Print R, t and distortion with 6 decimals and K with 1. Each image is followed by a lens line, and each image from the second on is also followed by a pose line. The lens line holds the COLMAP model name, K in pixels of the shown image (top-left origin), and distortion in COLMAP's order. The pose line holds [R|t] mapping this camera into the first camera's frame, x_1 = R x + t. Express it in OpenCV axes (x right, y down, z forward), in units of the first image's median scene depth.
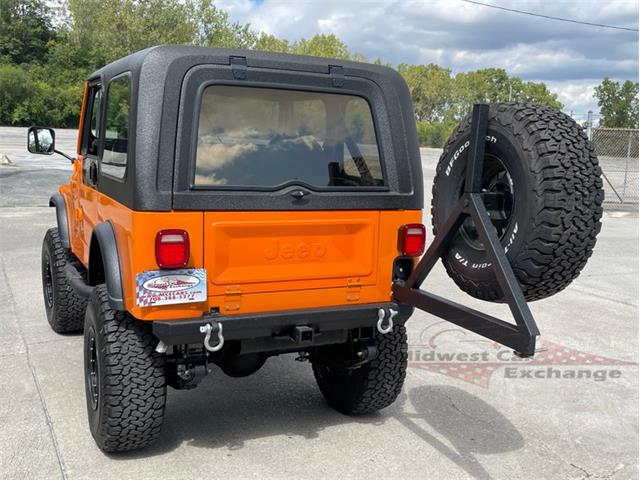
lens RADIAL K [[476.4, 0, 320.0], [0, 476.4, 240.0], [0, 0, 1]] dist [0.057454, 0.000386]
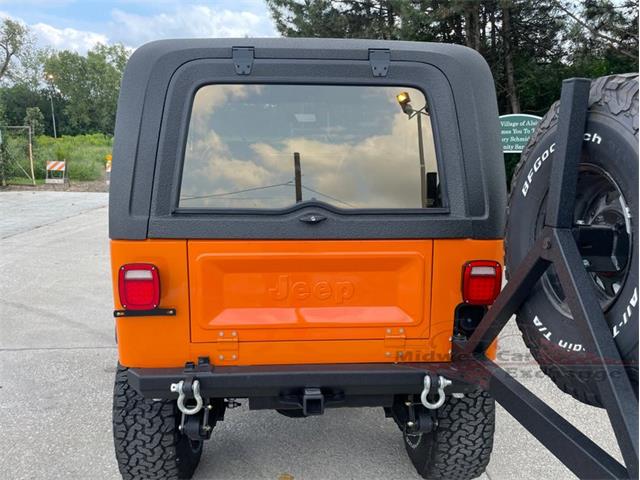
lens RADIAL K [[431.4, 0, 320.0], [0, 431.4, 240.0], [0, 0, 1]] dist [0.001197, -0.002813]
pose [[0.947238, 0.035833, -0.318521, 0.195742], [-0.032696, 0.999350, 0.015191, -0.075587], [0.318858, -0.003975, 0.947794, 0.359489]]
